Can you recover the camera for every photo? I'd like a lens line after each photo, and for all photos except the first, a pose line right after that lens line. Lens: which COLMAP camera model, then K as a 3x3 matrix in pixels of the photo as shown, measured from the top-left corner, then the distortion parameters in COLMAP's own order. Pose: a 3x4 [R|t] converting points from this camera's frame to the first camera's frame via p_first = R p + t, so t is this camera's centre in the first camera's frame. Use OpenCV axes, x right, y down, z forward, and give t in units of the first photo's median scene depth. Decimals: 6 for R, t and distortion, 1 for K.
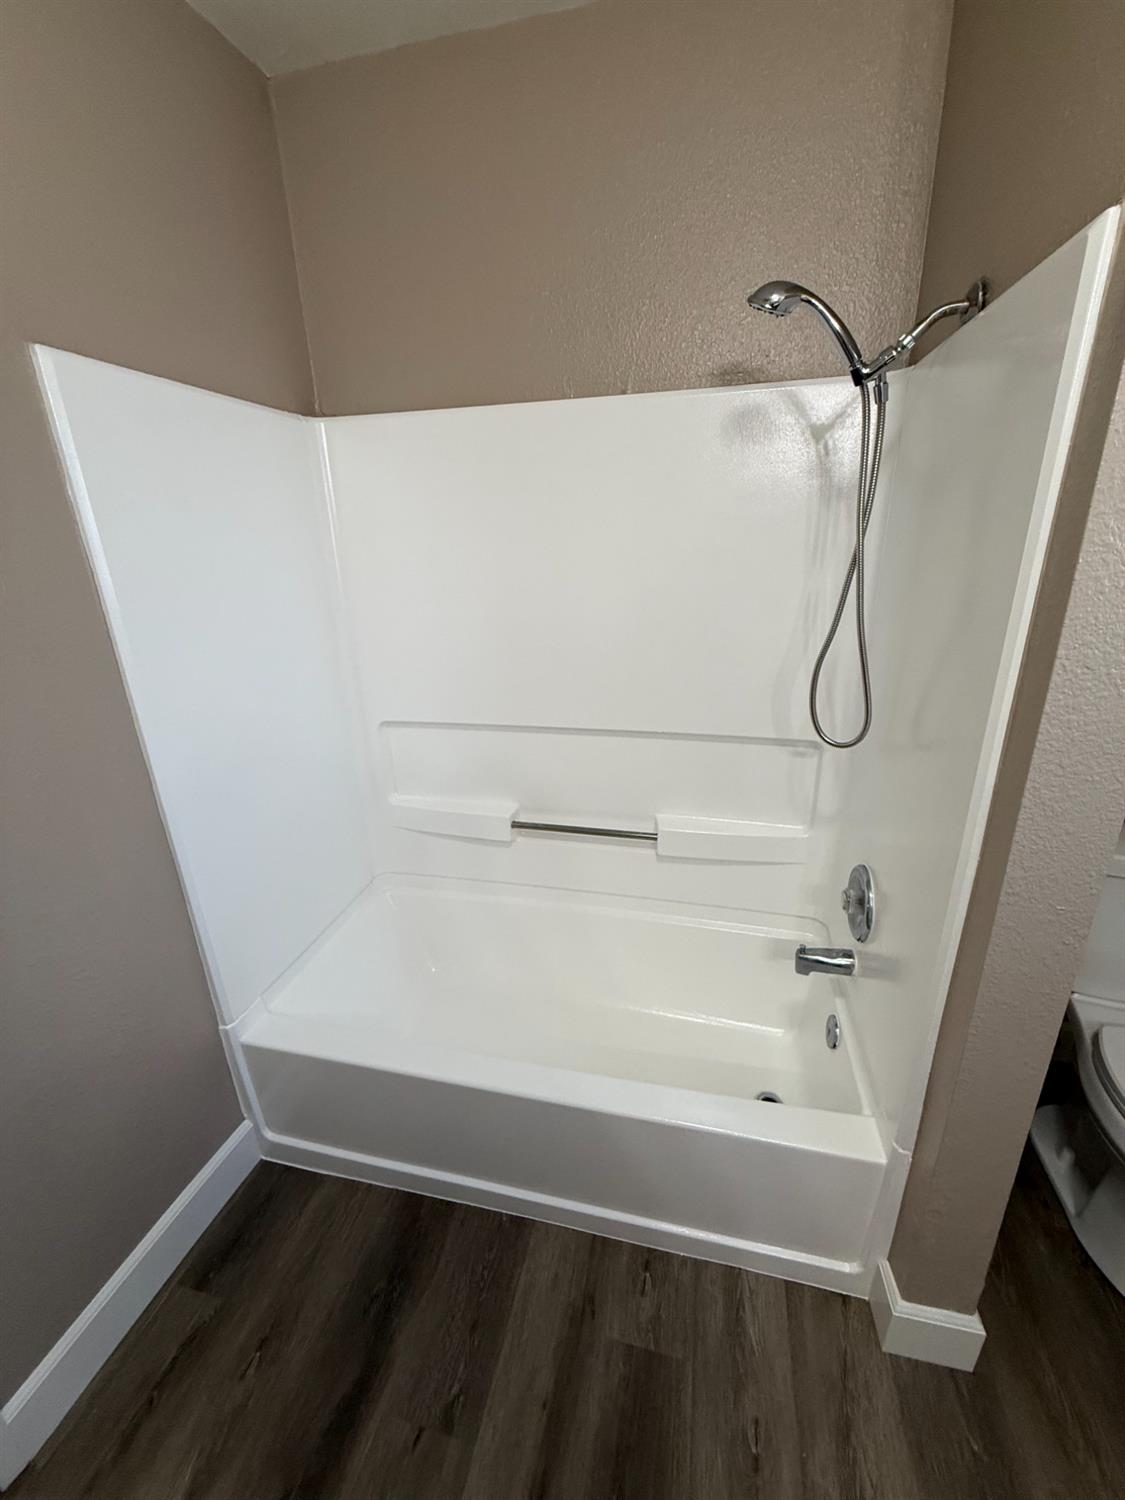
lens RADIAL K [[604.2, 0, 559.0], [0, 604.2, 746.4], [0, 0, 1]] dist [0.002582, 0.000053]
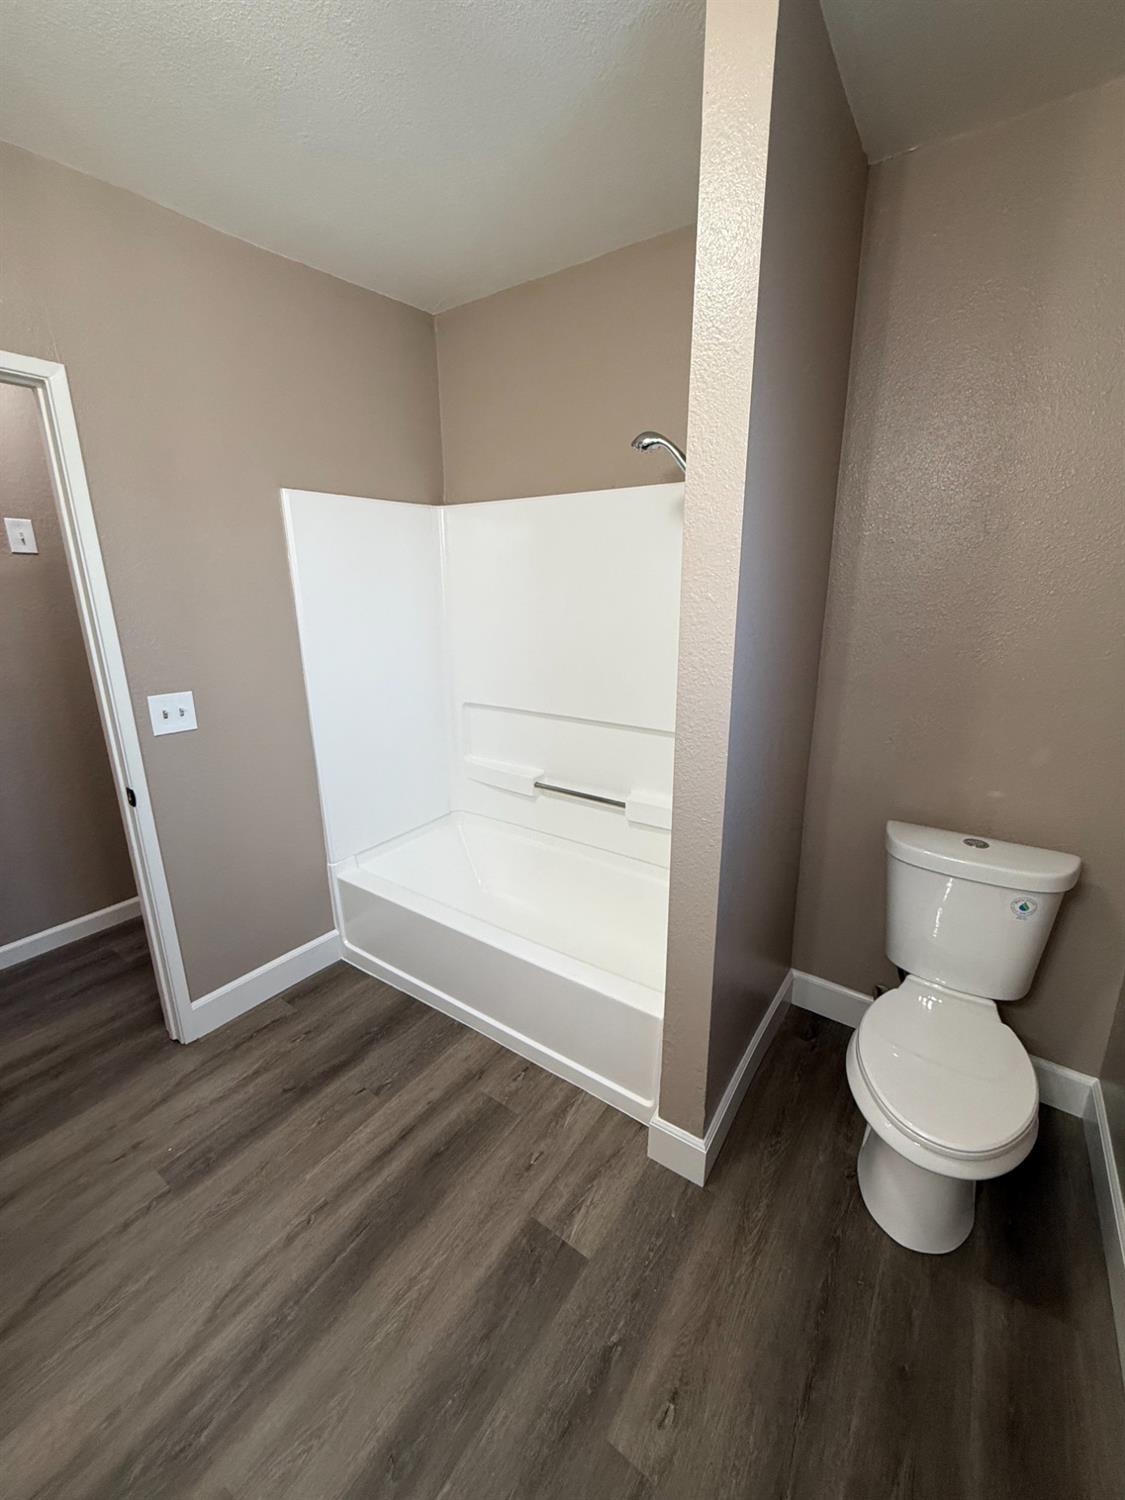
lens RADIAL K [[604.2, 0, 559.0], [0, 604.2, 746.4], [0, 0, 1]] dist [0.002582, 0.000053]
pose [[0.928129, 0.119016, -0.352721, 0.673184], [-0.138822, 0.989823, -0.031299, 0.116950], [0.345406, 0.078015, 0.935205, -0.428792]]
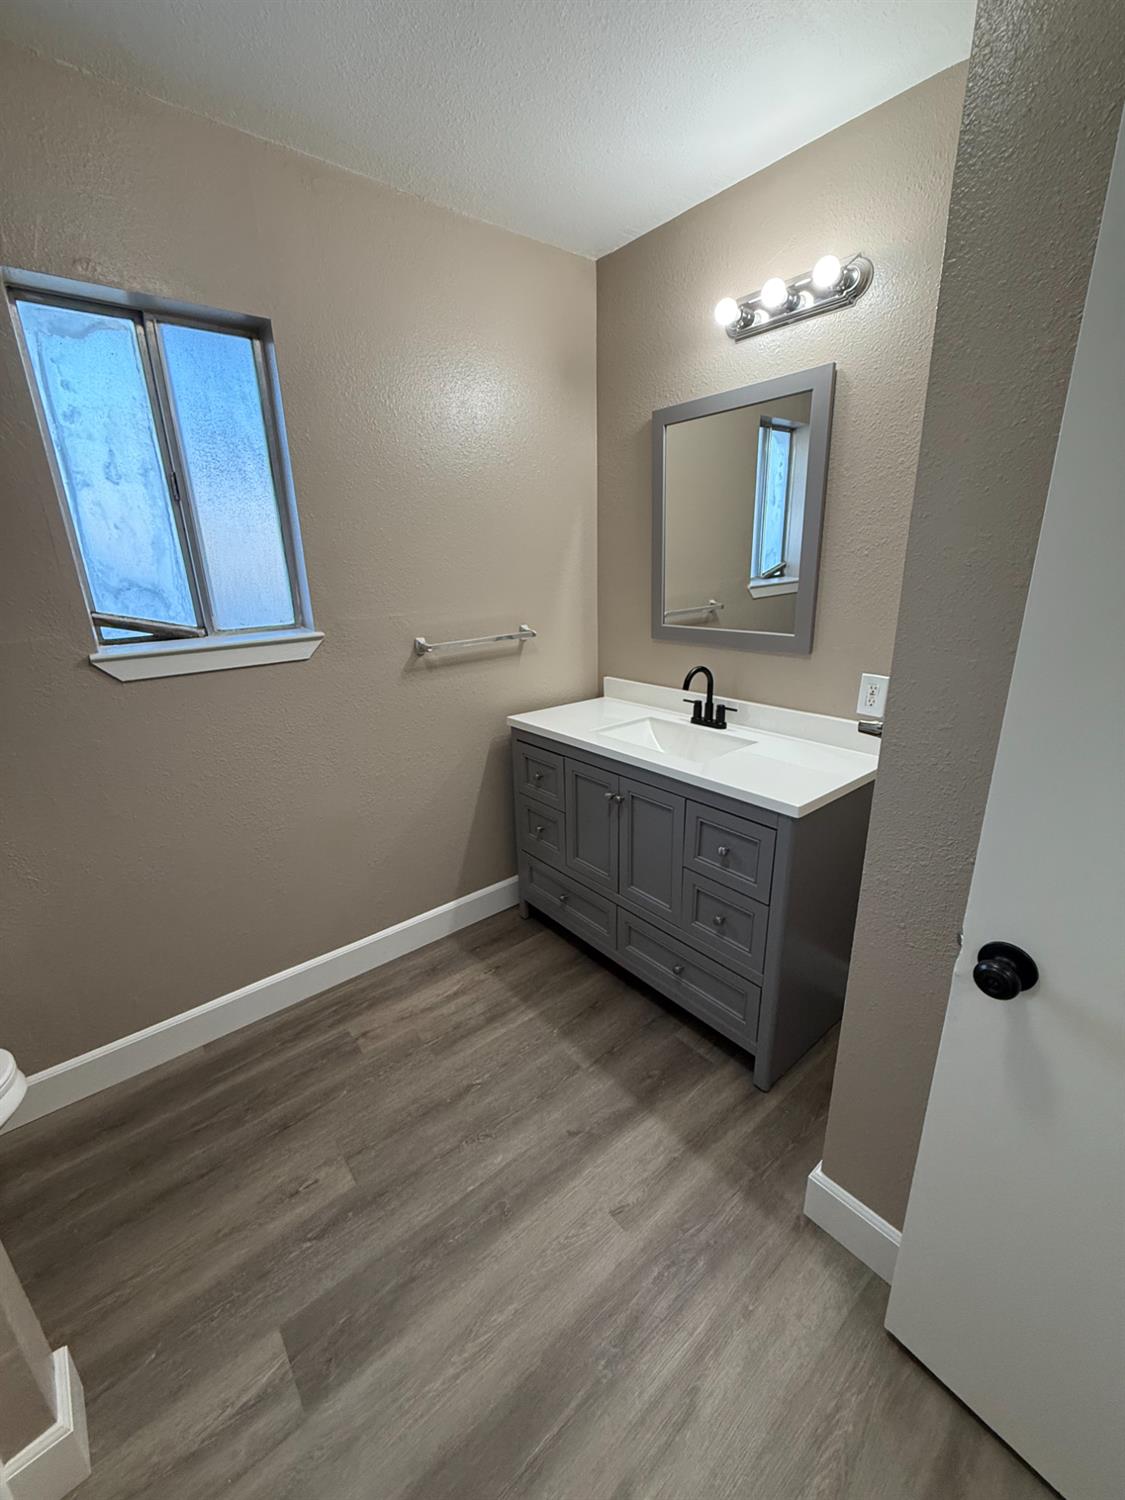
lens RADIAL K [[604.2, 0, 559.0], [0, 604.2, 746.4], [0, 0, 1]] dist [0.002582, 0.000053]
pose [[-0.798611, -0.130304, 0.587572, -0.369318], [0.241874, 0.824482, 0.511591, -0.156501], [-0.551106, 0.550681, -0.626923, 0.552184]]
